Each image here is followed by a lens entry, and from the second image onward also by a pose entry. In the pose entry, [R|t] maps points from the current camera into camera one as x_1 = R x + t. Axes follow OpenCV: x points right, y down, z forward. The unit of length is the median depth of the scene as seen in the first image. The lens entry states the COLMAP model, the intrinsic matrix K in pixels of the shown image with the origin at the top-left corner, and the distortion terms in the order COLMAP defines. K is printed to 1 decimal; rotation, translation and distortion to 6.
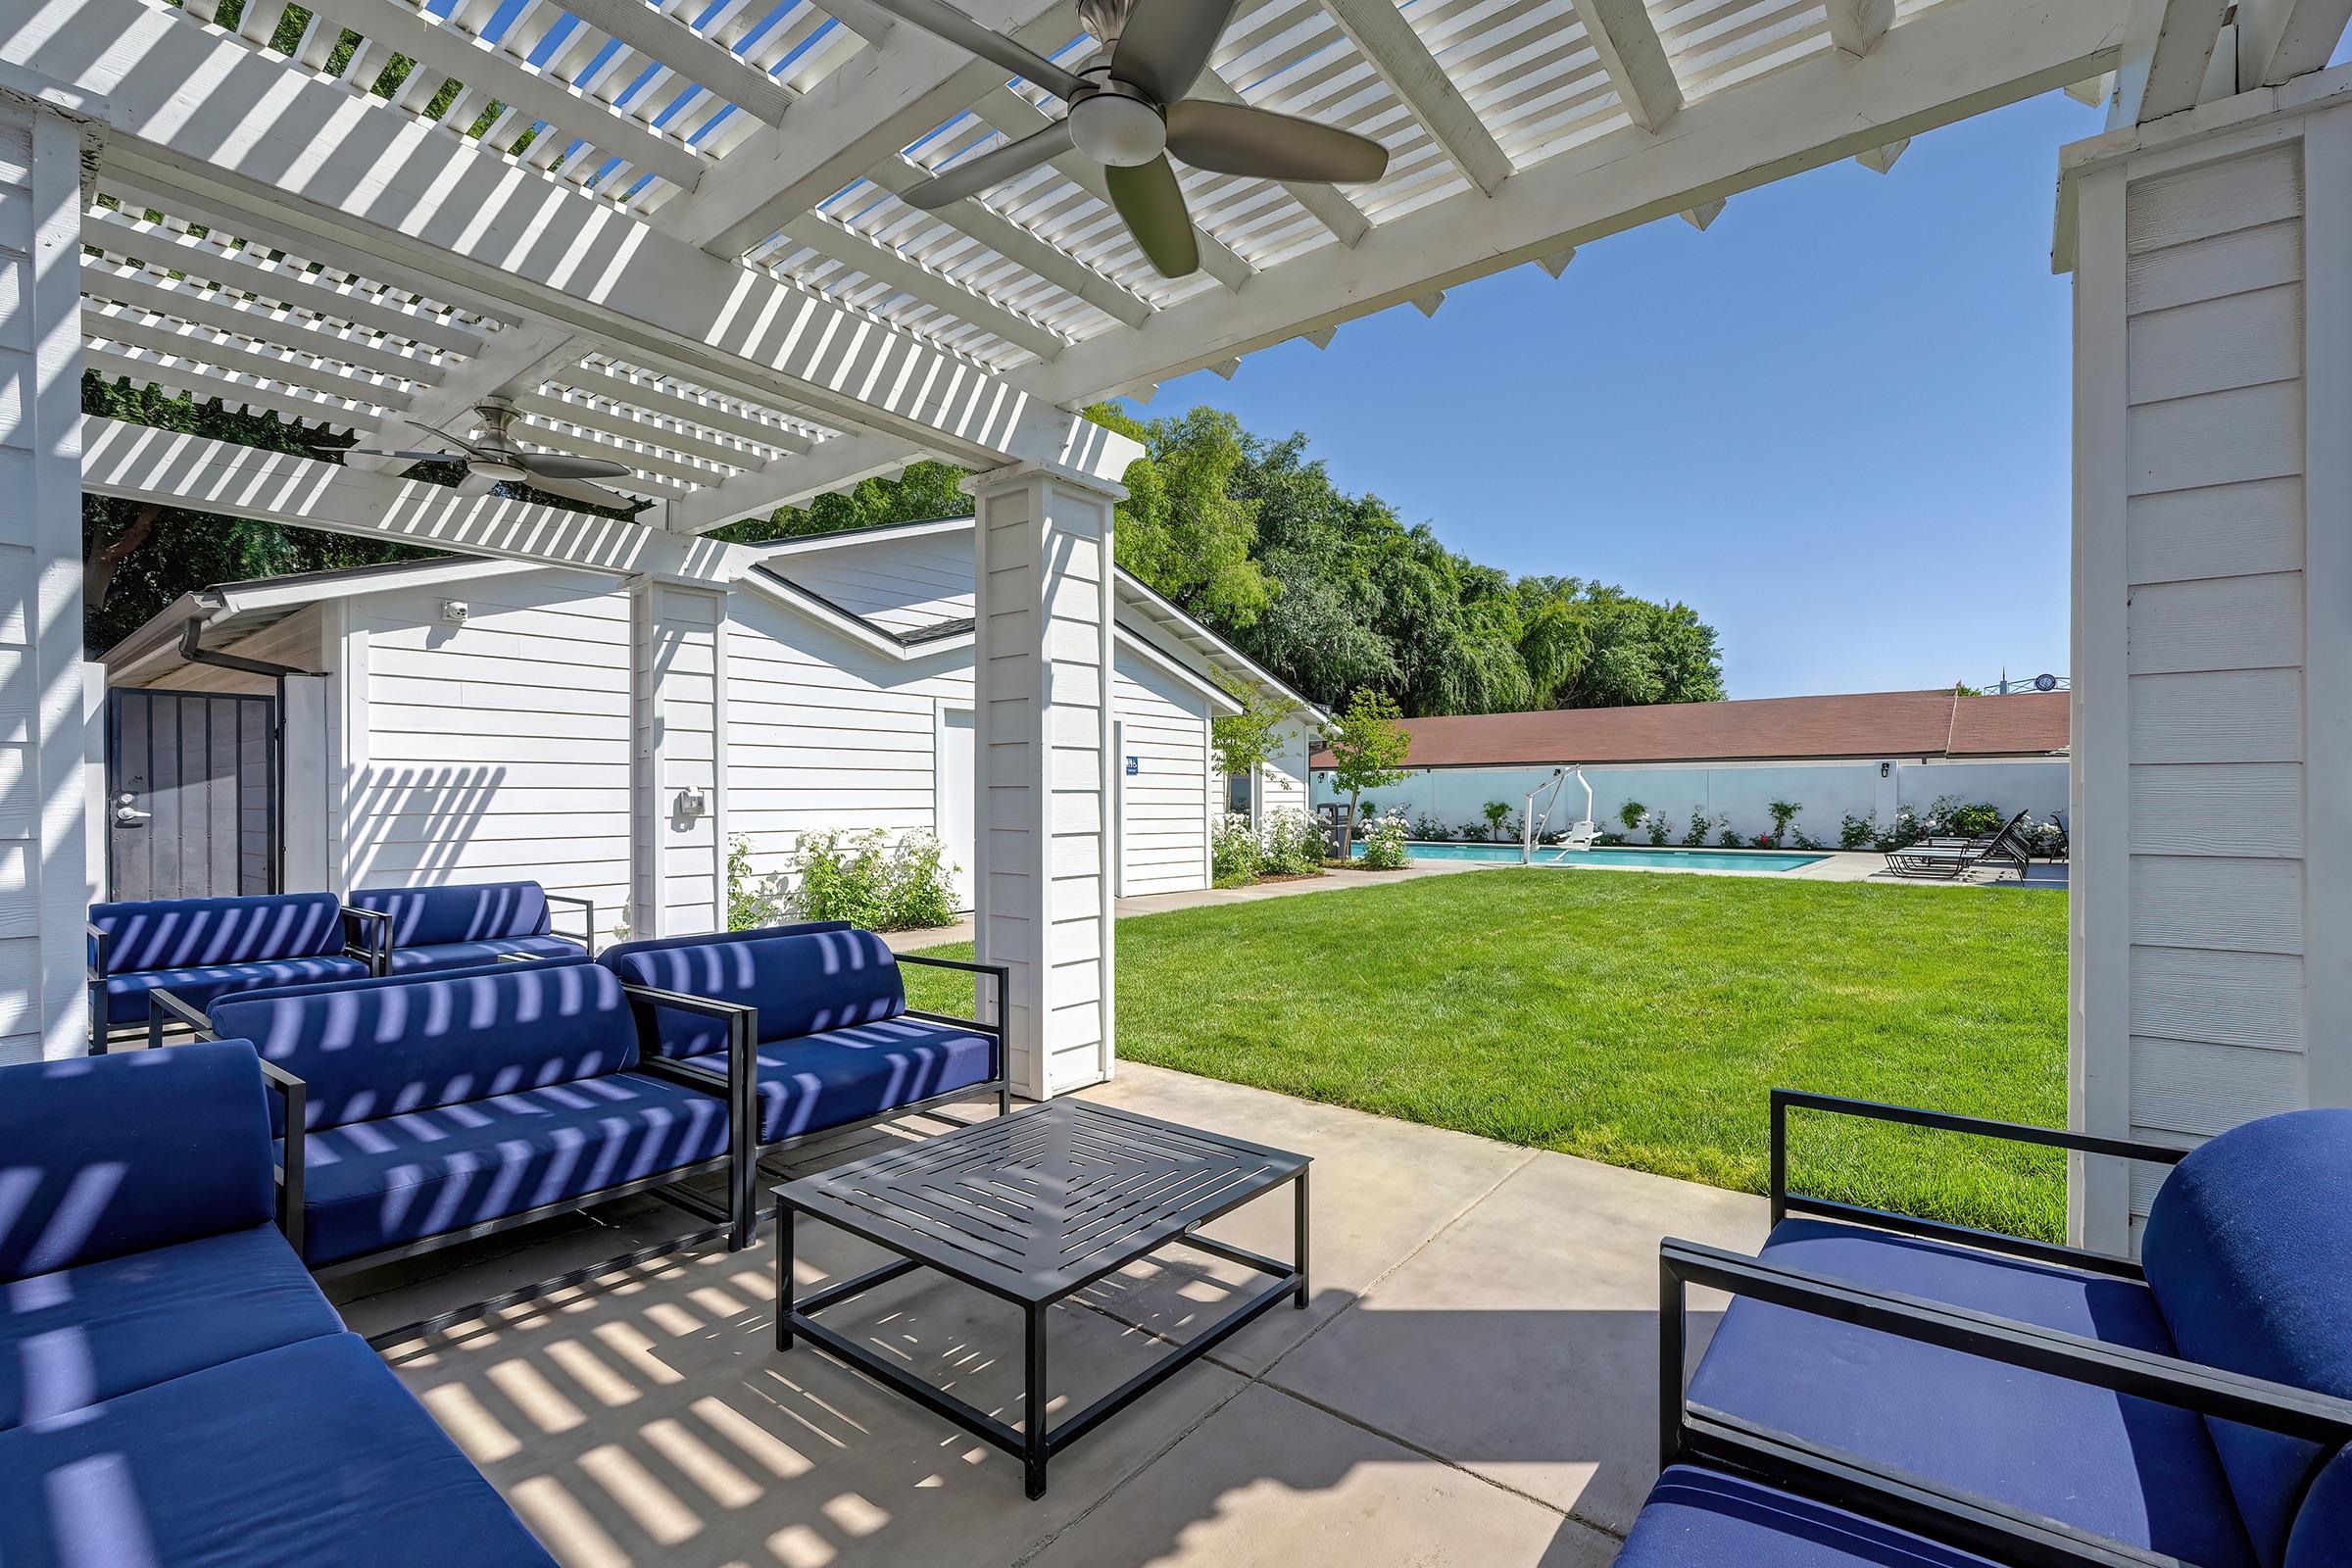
lens RADIAL K [[930.1, 0, 1175.6], [0, 930.1, 799.0], [0, 0, 1]] dist [-0.000436, 0.000083]
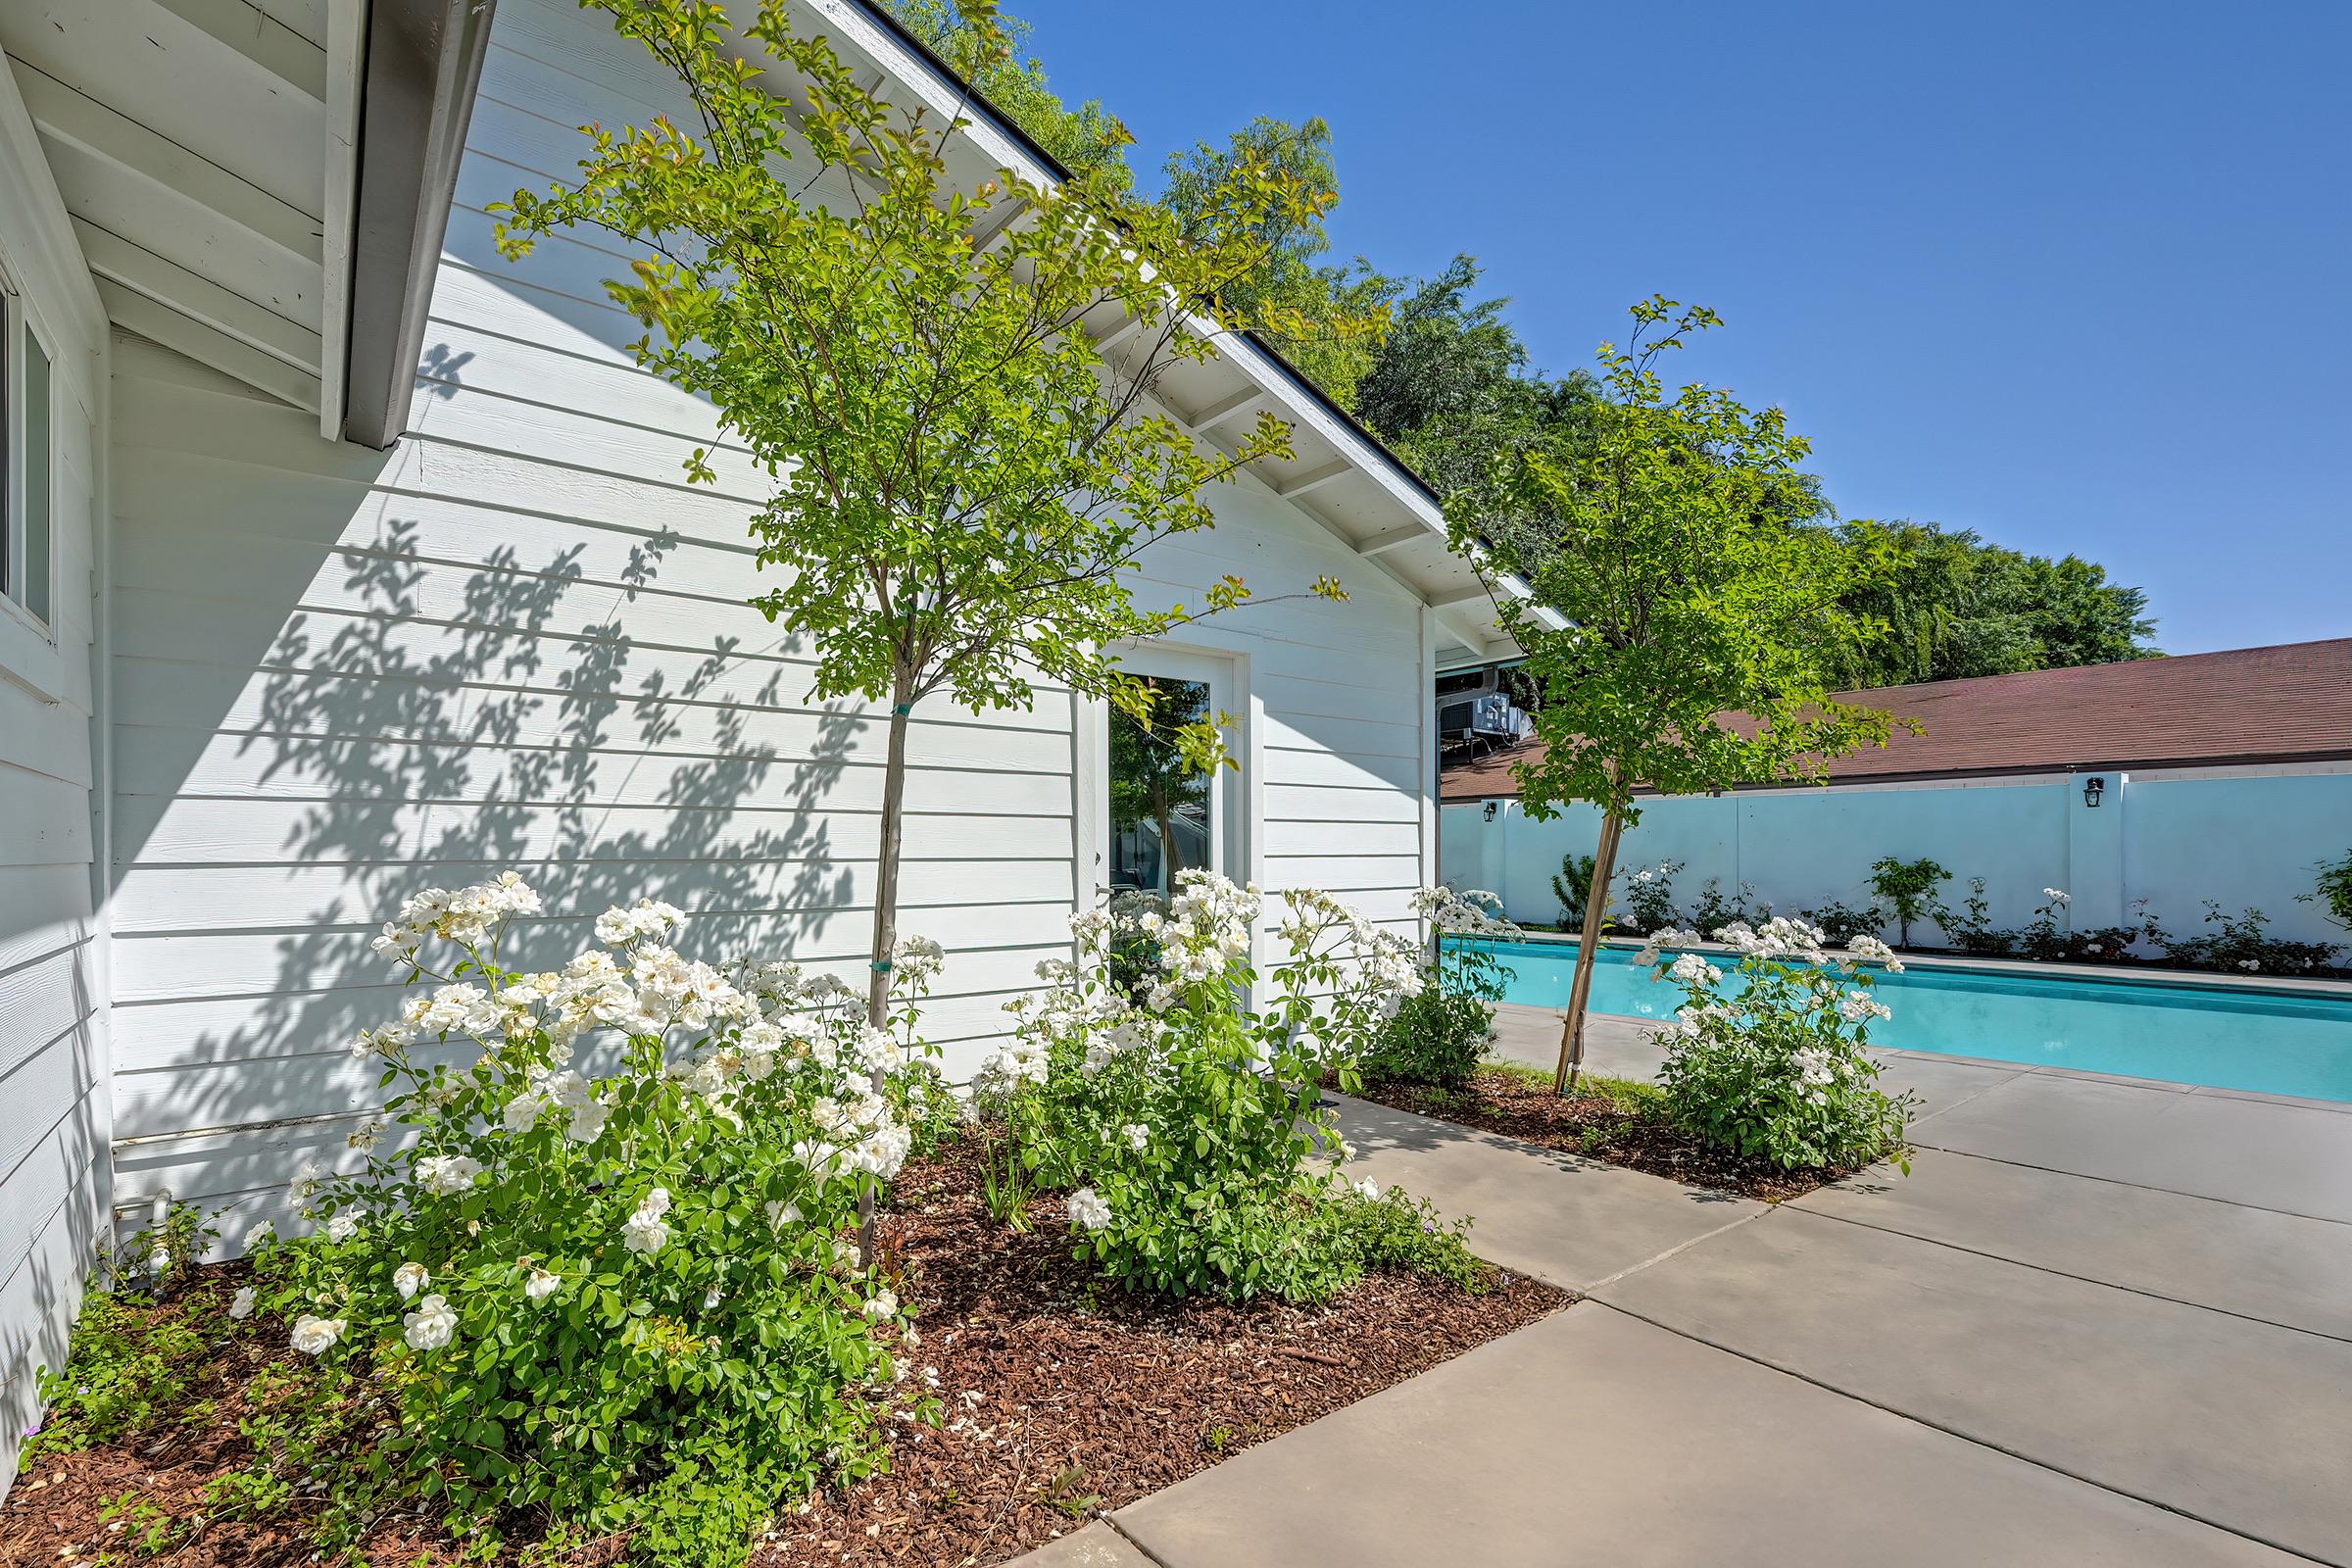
lens RADIAL K [[907.1, 0, 1176.7], [0, 907.1, 857.6], [0, 0, 1]] dist [0.000845, 0.000085]
pose [[0.983110, 0.004930, -0.182947, 0.056363], [-0.004082, 0.999979, 0.005014, 0.001502], [0.182968, -0.004182, 0.983110, 0.340431]]
